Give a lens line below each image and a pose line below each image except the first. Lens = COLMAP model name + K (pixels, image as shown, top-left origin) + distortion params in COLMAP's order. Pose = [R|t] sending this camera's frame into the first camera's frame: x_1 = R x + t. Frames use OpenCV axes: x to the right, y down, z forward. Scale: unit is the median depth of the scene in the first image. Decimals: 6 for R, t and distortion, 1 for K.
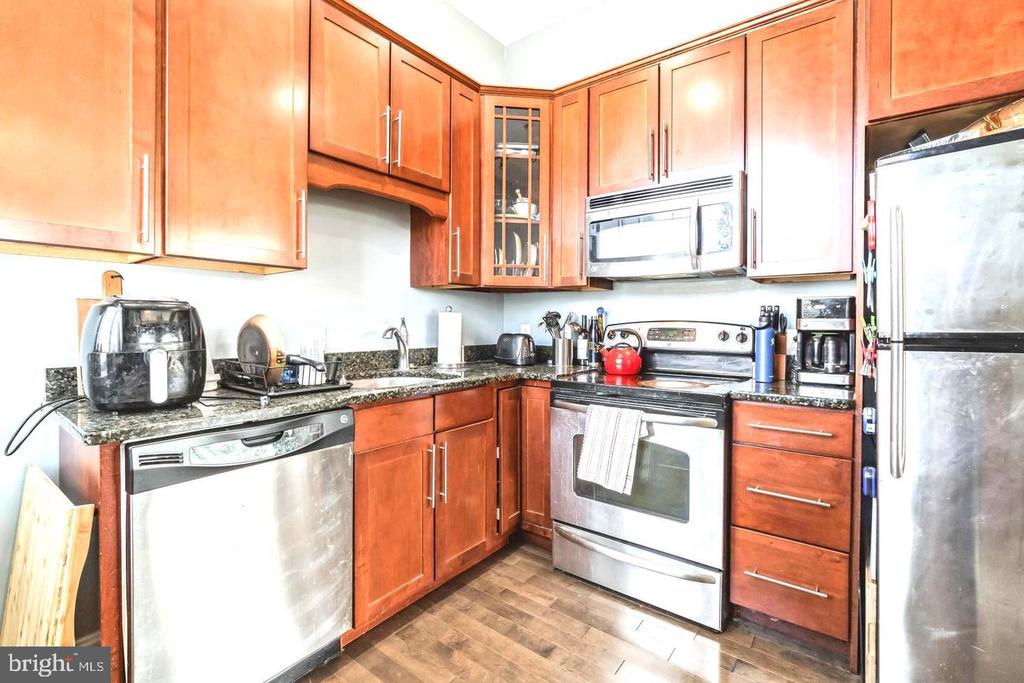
lens RADIAL K [[451.9, 0, 522.5], [0, 451.9, 327.2], [0, 0, 1]] dist [-0.010383, 0.001802]
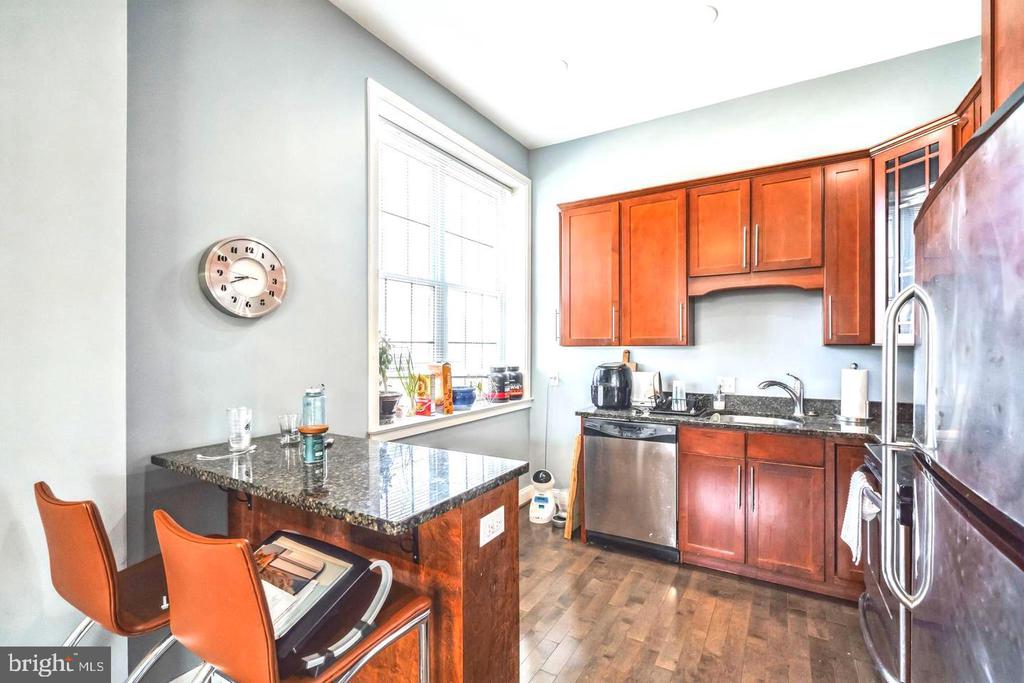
lens RADIAL K [[451.9, 0, 516.1], [0, 451.9, 343.9], [0, 0, 1]] dist [-0.010383, 0.001802]
pose [[0.110867, -0.007940, -0.993804, 0.906020], [-0.007316, 0.999934, -0.008805, -0.086393], [0.993808, 0.008247, 0.110802, 0.098640]]
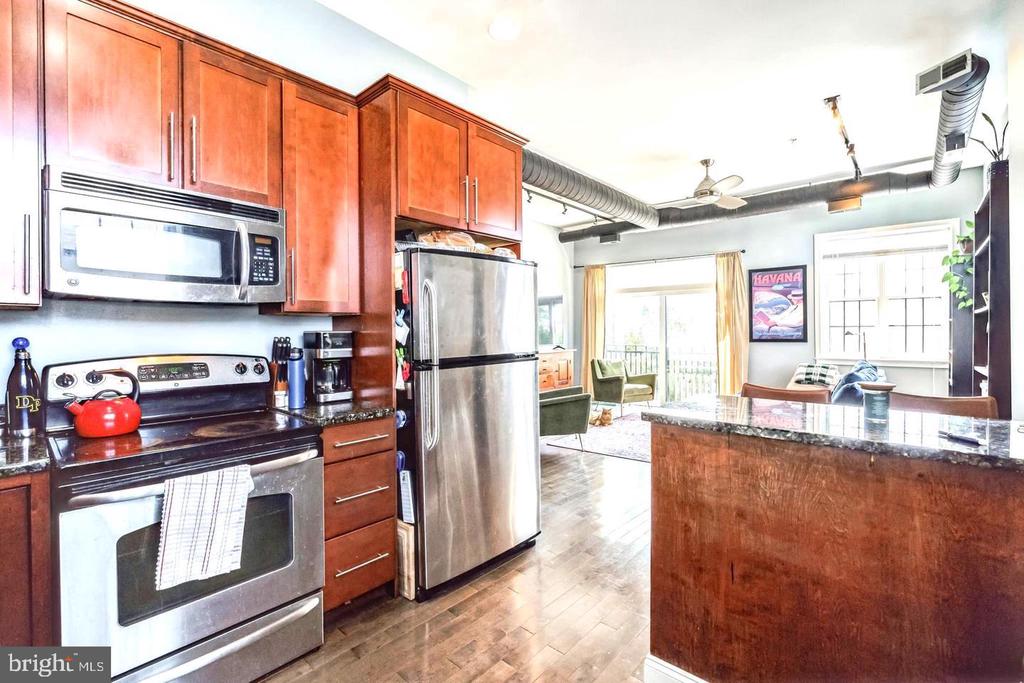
lens RADIAL K [[451.9, 0, 514.4], [0, 451.9, 337.0], [0, 0, 1]] dist [-0.010383, 0.001802]
pose [[0.083503, -0.008856, 0.996468, -0.465068], [0.019184, 0.999789, 0.007278, -0.044570], [-0.996323, 0.018509, 0.083655, 0.350049]]
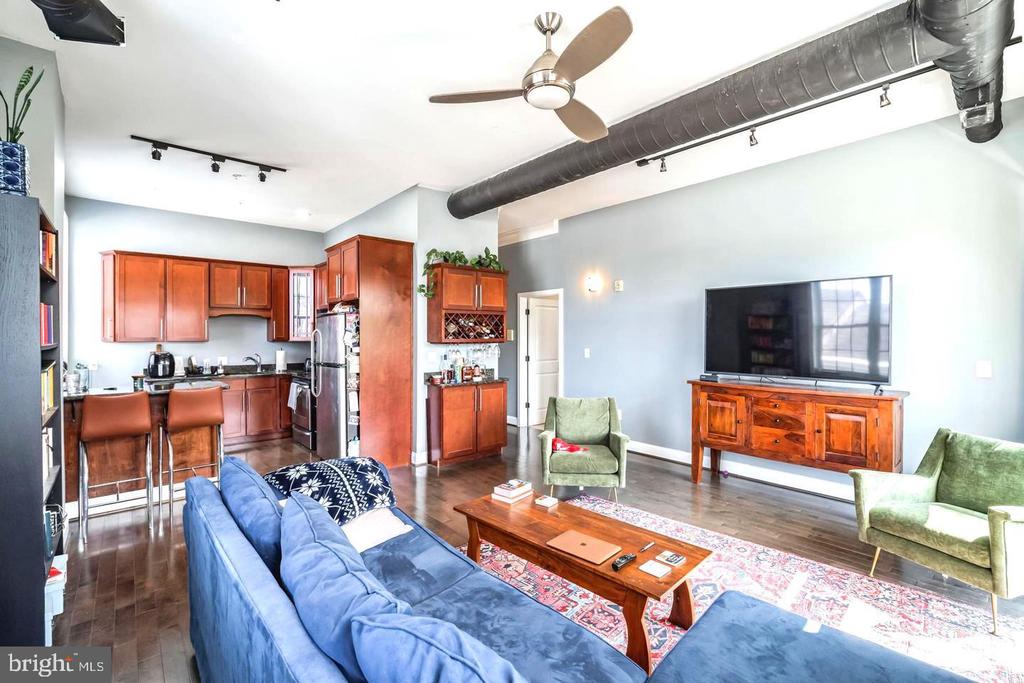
lens RADIAL K [[435.6, 0, 512.6], [0, 435.6, 340.8], [0, 0, 1]] dist [-0.004879, -0.000195]
pose [[0.981753, 0.000268, -0.190163, 1.865177], [-0.000359, 1.000000, -0.000445, -0.101561], [0.190163, 0.000505, 0.981752, -1.404720]]
